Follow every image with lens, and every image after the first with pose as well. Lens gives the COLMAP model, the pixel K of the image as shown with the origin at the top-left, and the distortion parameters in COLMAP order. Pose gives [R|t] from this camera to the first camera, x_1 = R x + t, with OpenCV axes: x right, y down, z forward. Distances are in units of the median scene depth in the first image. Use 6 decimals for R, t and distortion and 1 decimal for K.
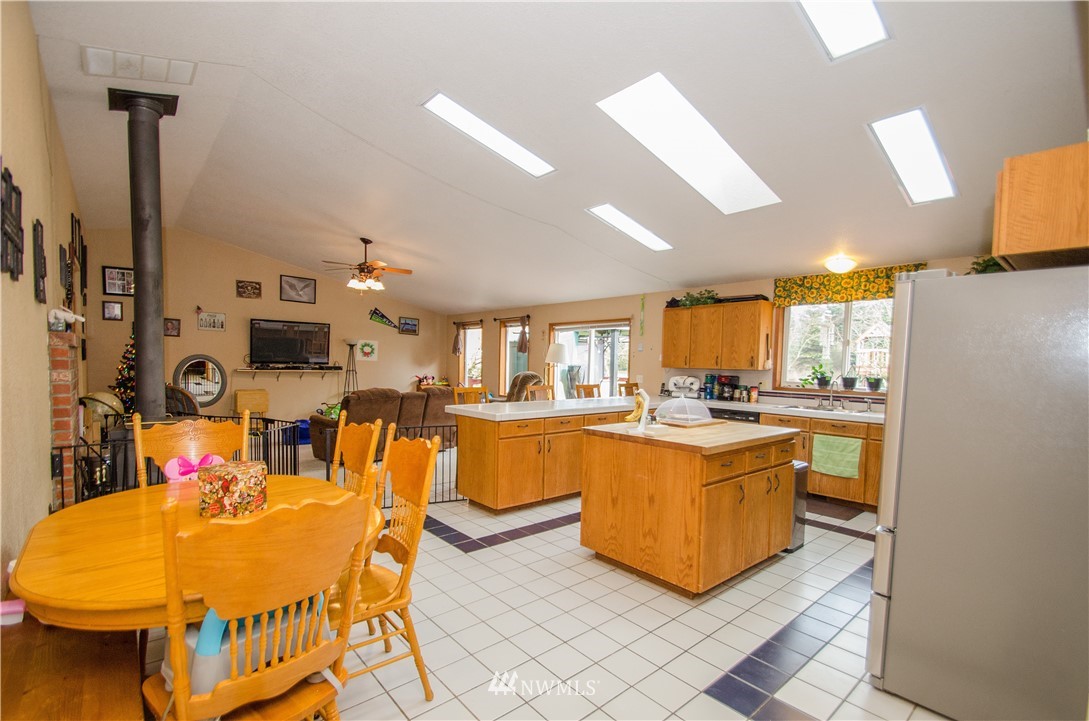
lens RADIAL K [[484.1, 0, 537.5], [0, 484.1, 386.7], [0, 0, 1]] dist [0.001917, -0.000235]
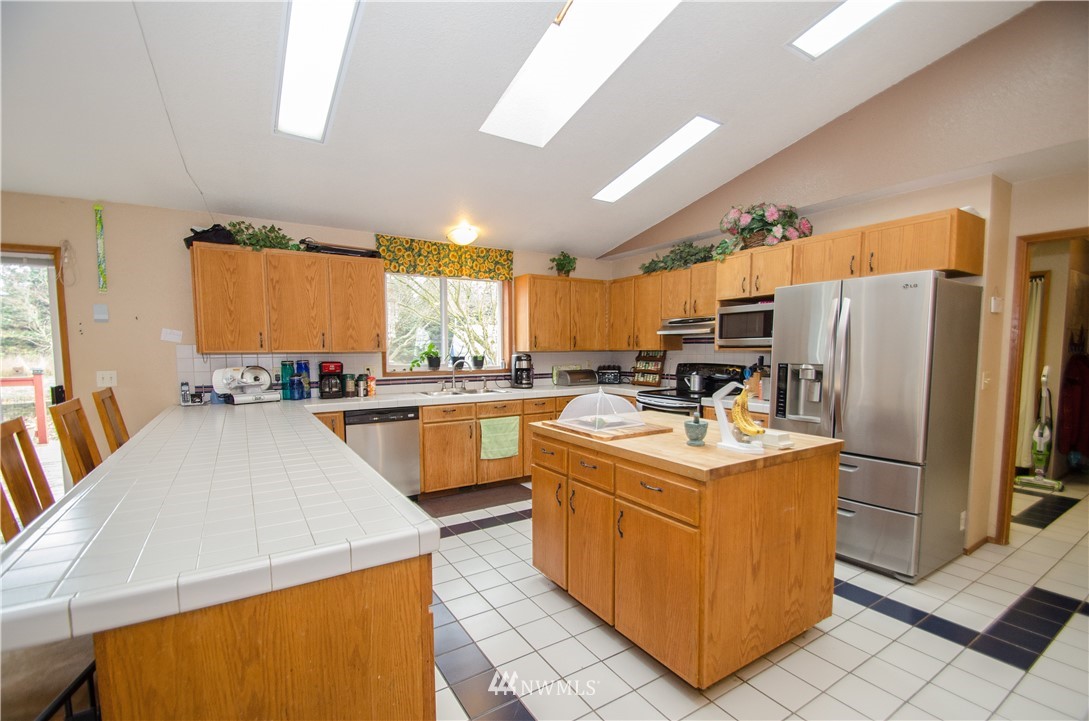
lens RADIAL K [[476.6, 0, 539.9], [0, 476.6, 385.2], [0, 0, 1]] dist [0.015040, -0.012871]
pose [[0.151693, -0.096569, 0.983699, -0.159566], [0.057874, 0.994376, 0.088693, -0.022233], [-0.986732, 0.043476, 0.156429, 0.410910]]
